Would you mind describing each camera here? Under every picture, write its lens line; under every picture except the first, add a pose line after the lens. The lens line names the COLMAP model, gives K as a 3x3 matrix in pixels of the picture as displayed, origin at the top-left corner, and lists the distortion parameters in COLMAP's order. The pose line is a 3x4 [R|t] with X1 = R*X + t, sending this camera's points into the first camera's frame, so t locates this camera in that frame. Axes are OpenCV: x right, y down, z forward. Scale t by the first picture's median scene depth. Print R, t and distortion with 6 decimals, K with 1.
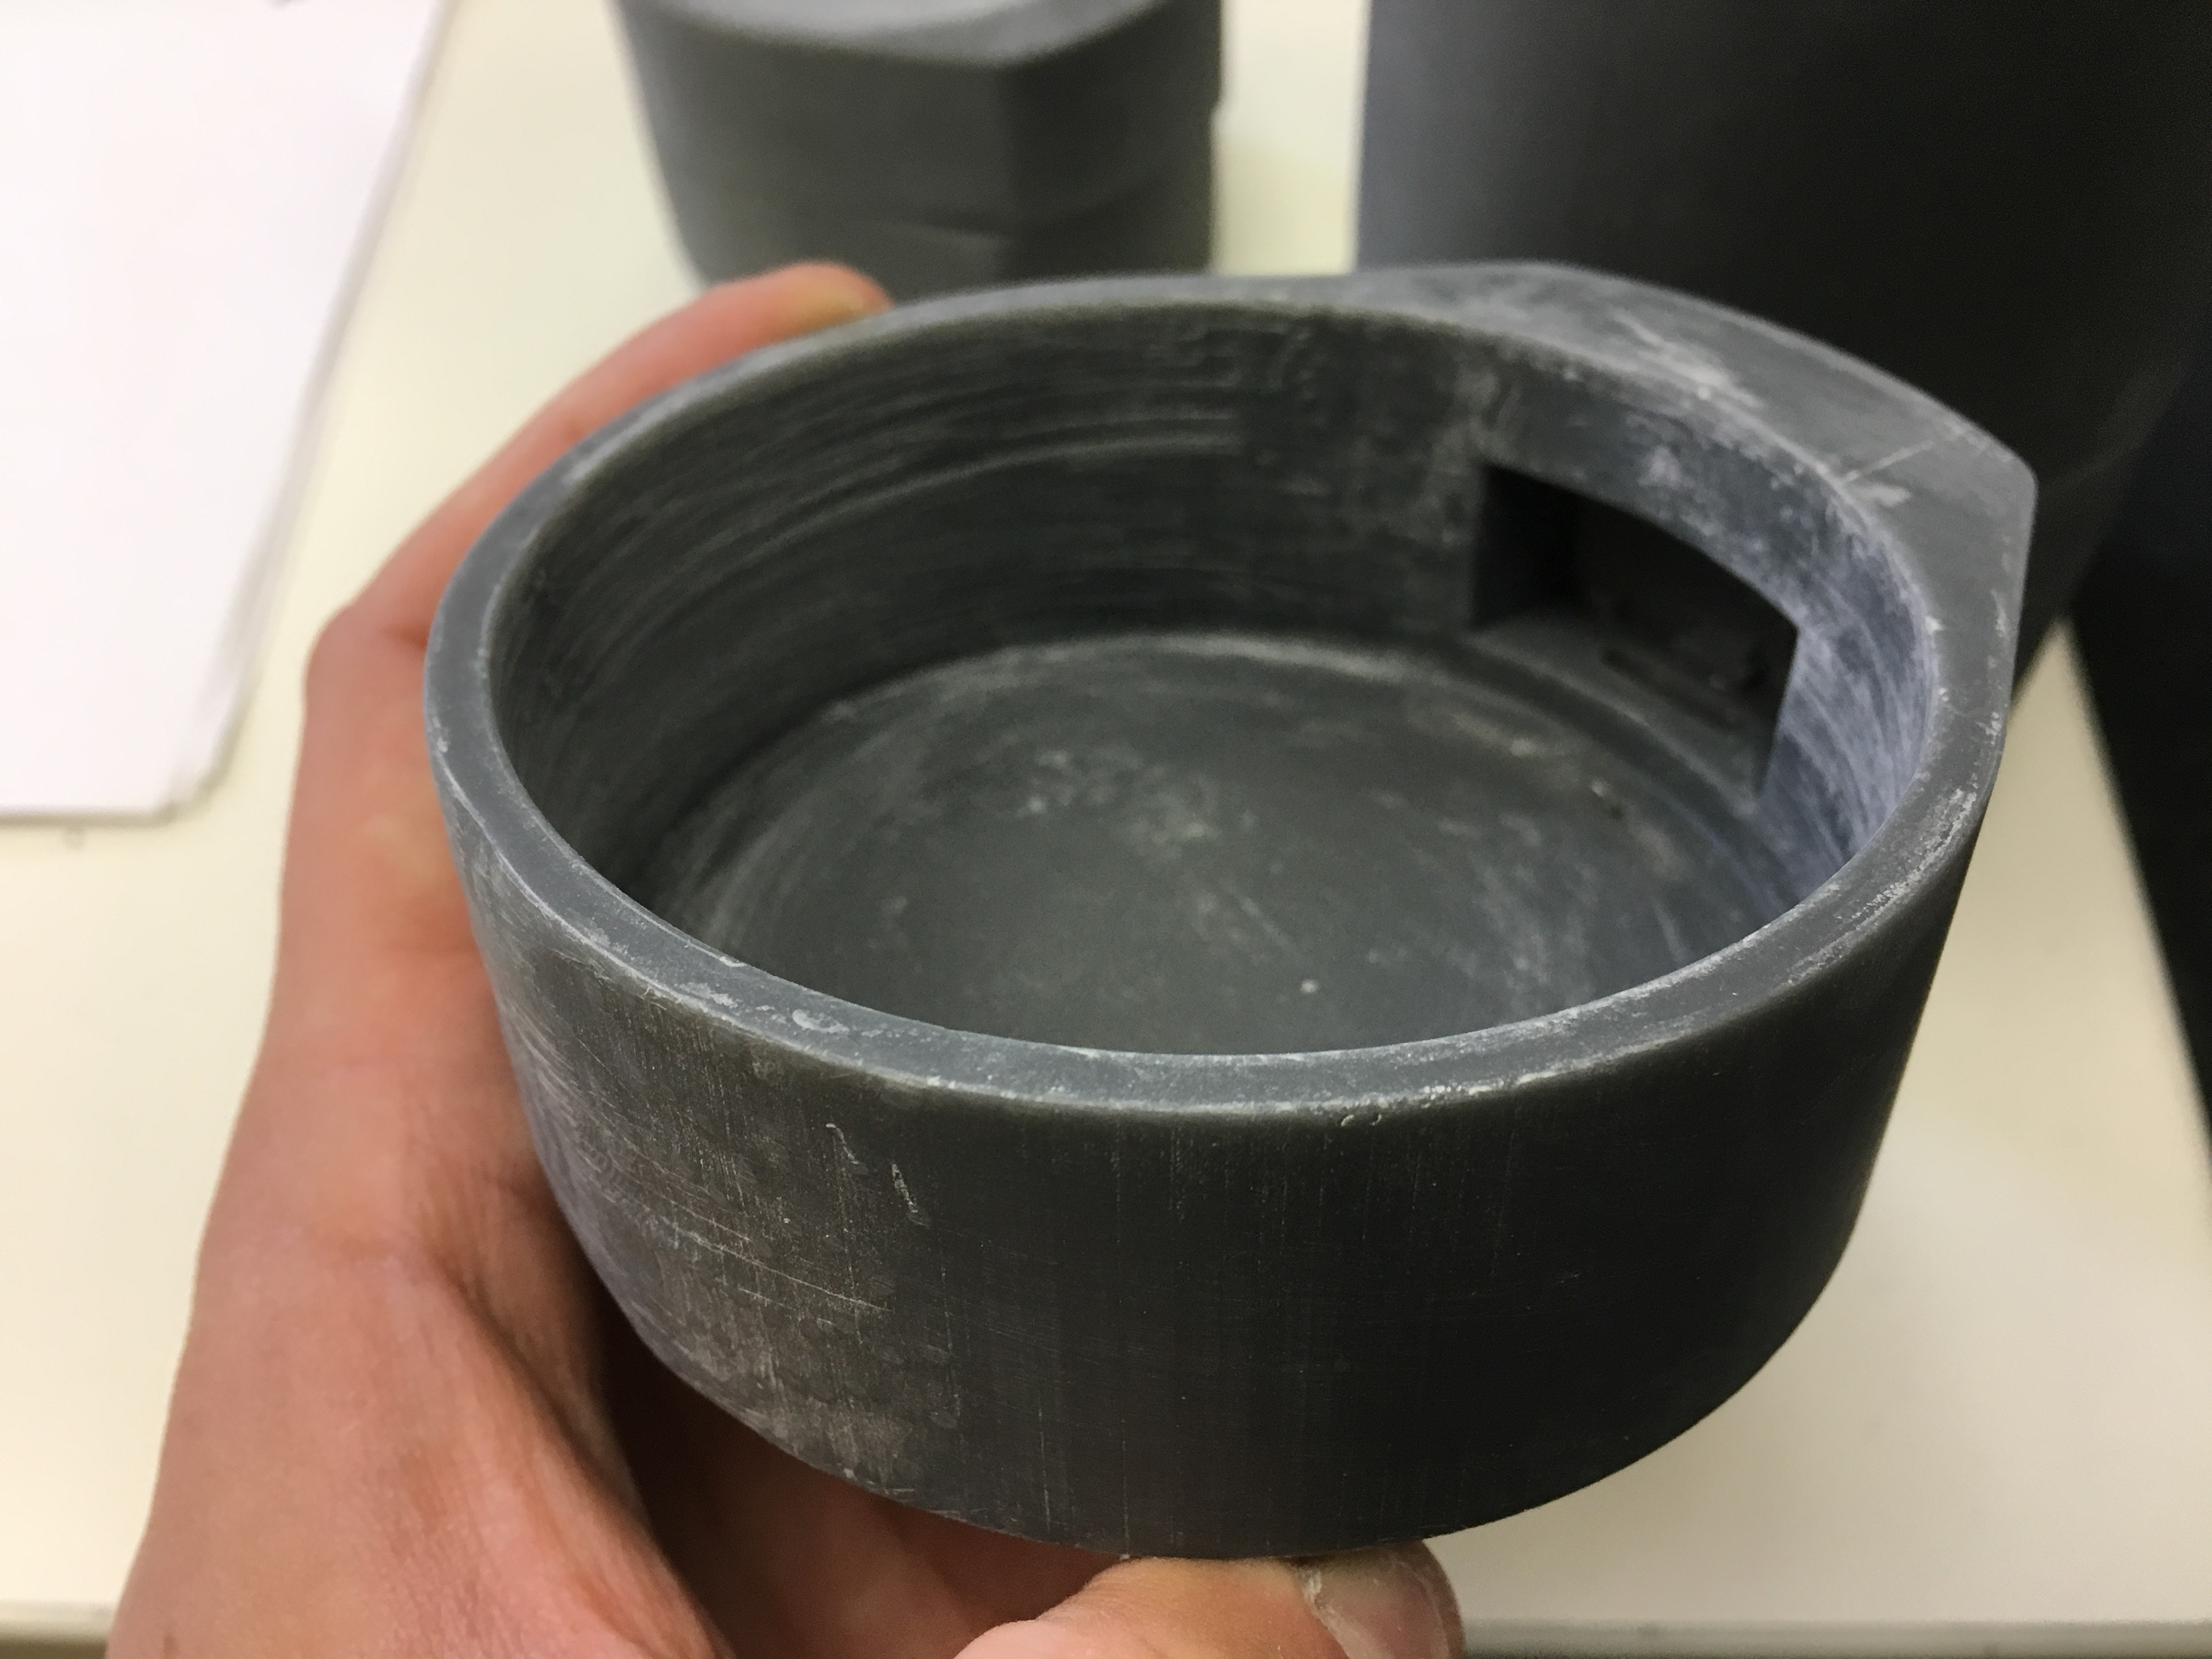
lens RADIAL K [[1914.7, 0, 1108.0], [0, 1914.7, 837.7], [0, 0, 1]] dist [0.083180, -0.129280]
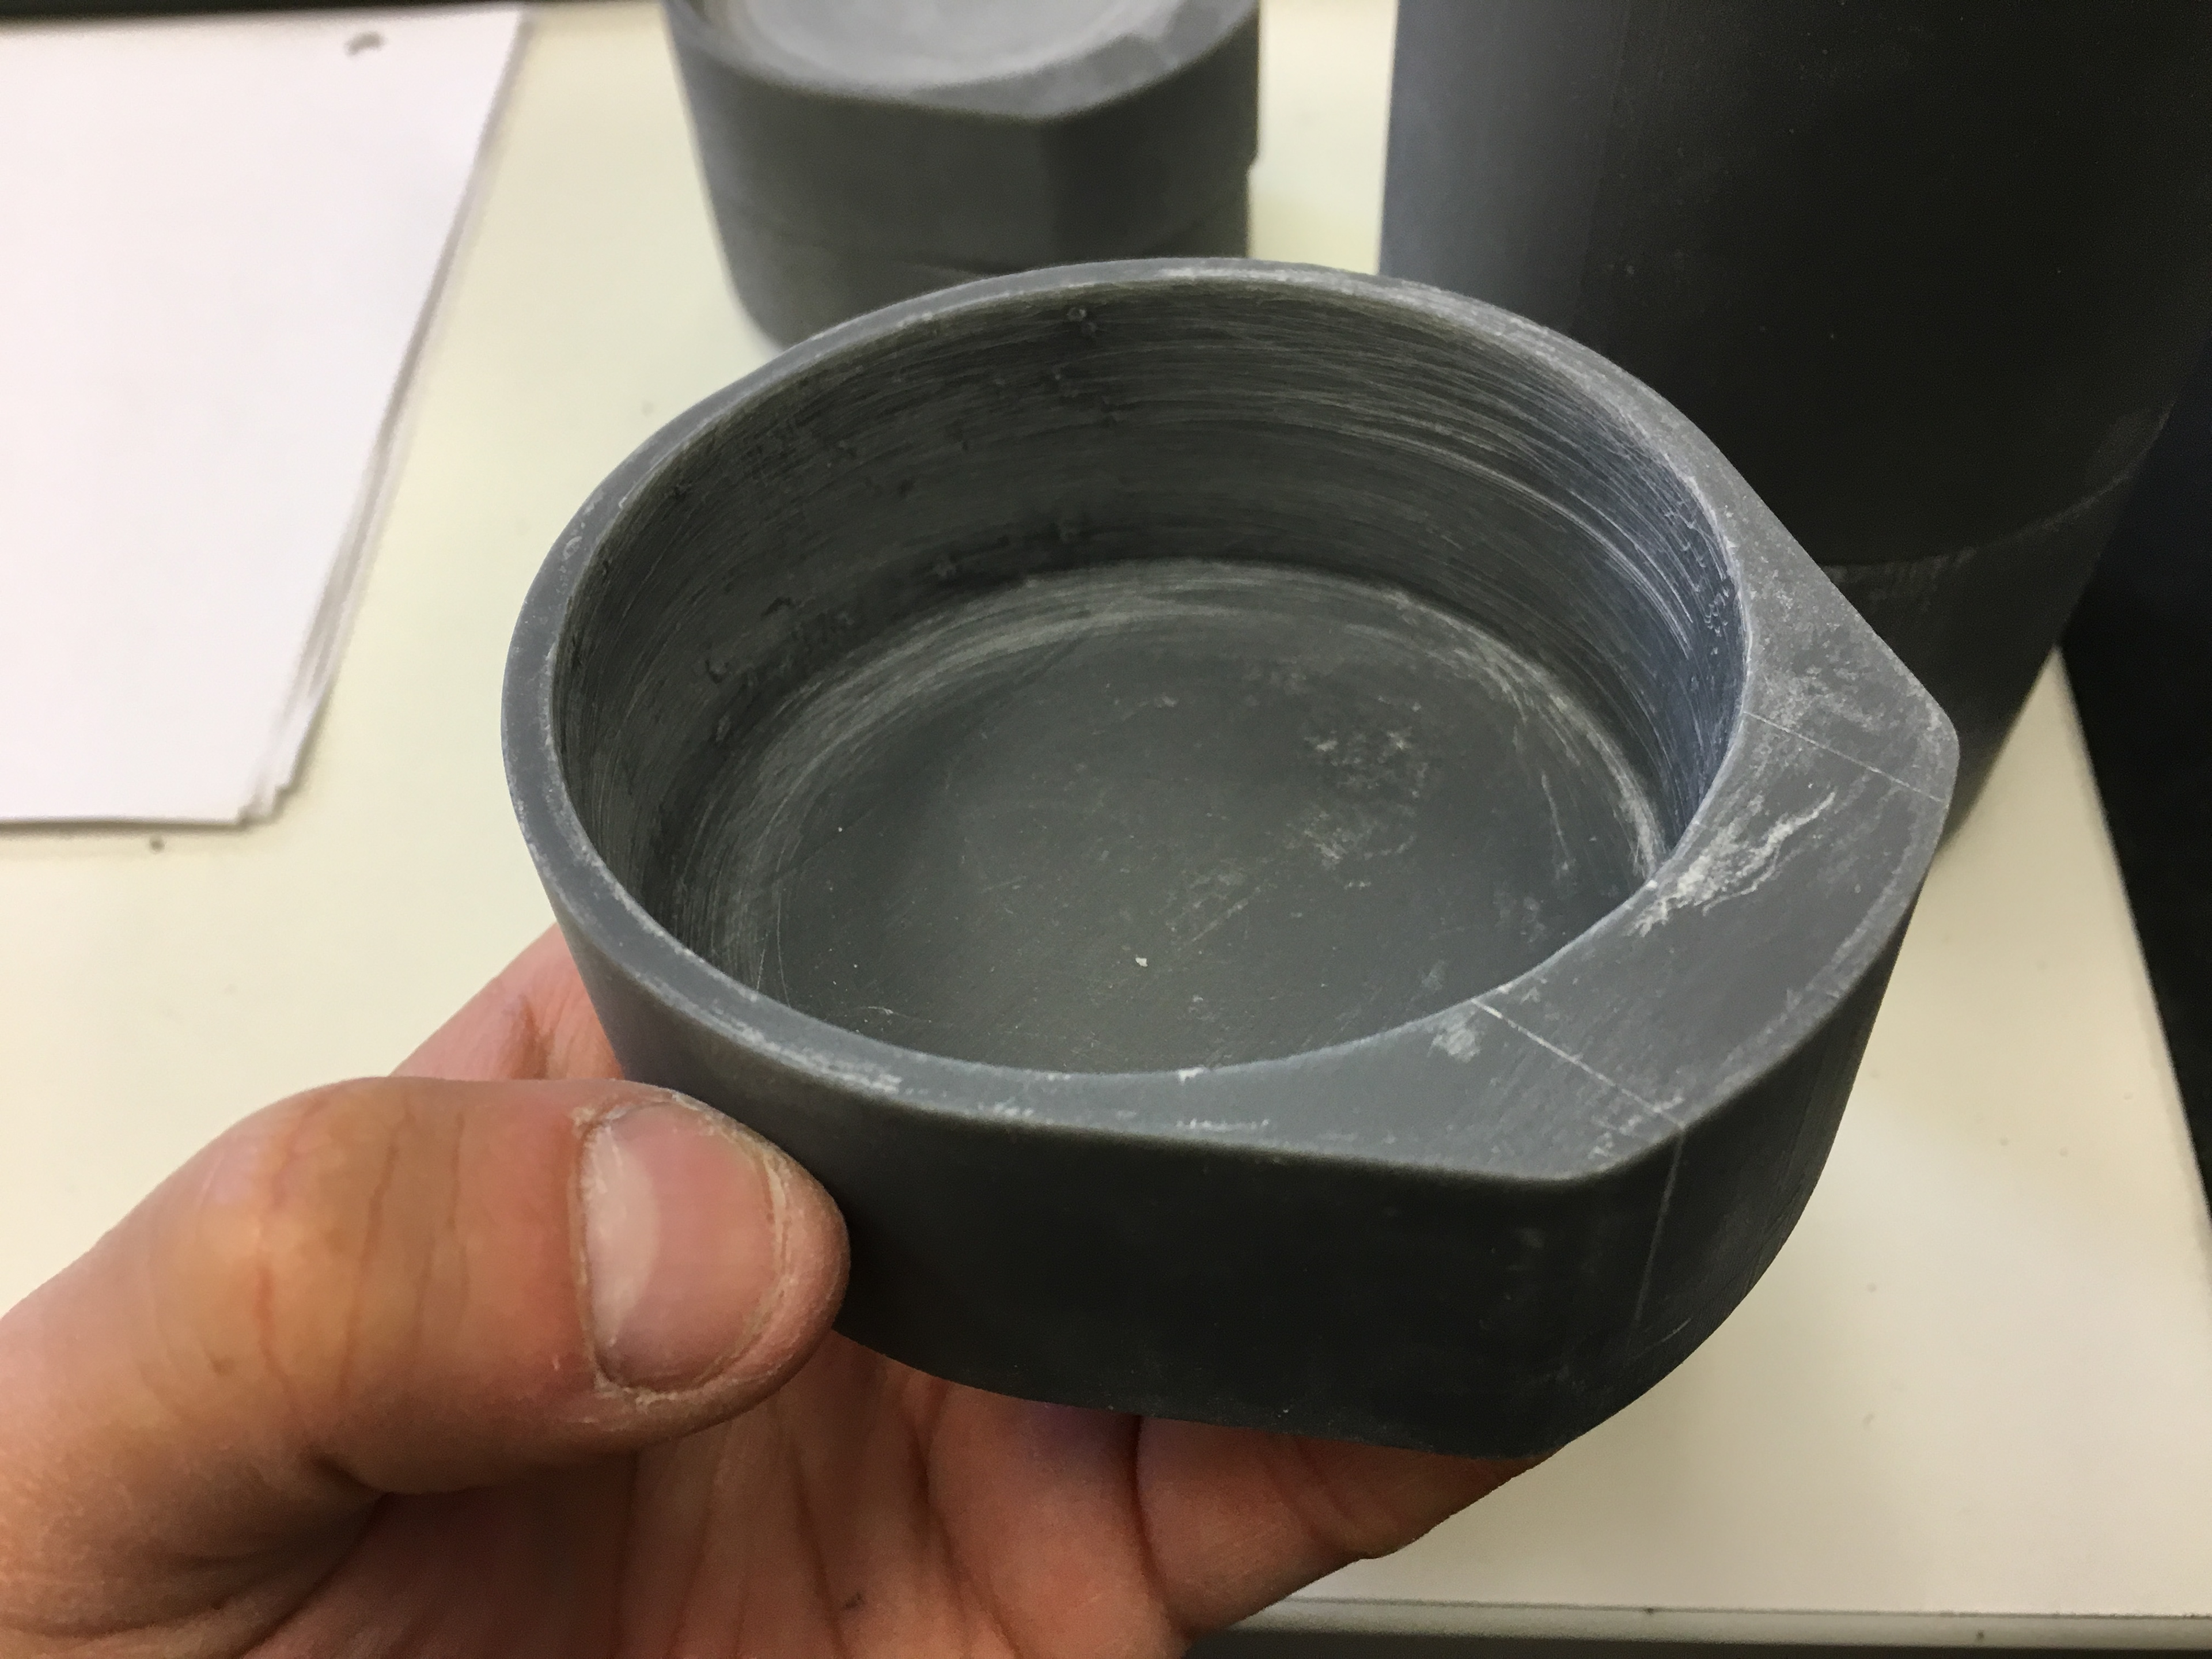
lens RADIAL K [[1914.7, 0, 1108.0], [0, 1914.7, 837.7], [0, 0, 1]] dist [0.083180, -0.129280]
pose [[0.238339, 0.715966, -0.656192, 0.731604], [-0.551617, 0.655895, 0.515286, -0.507053], [0.799320, 0.239154, 0.551265, 0.290299]]
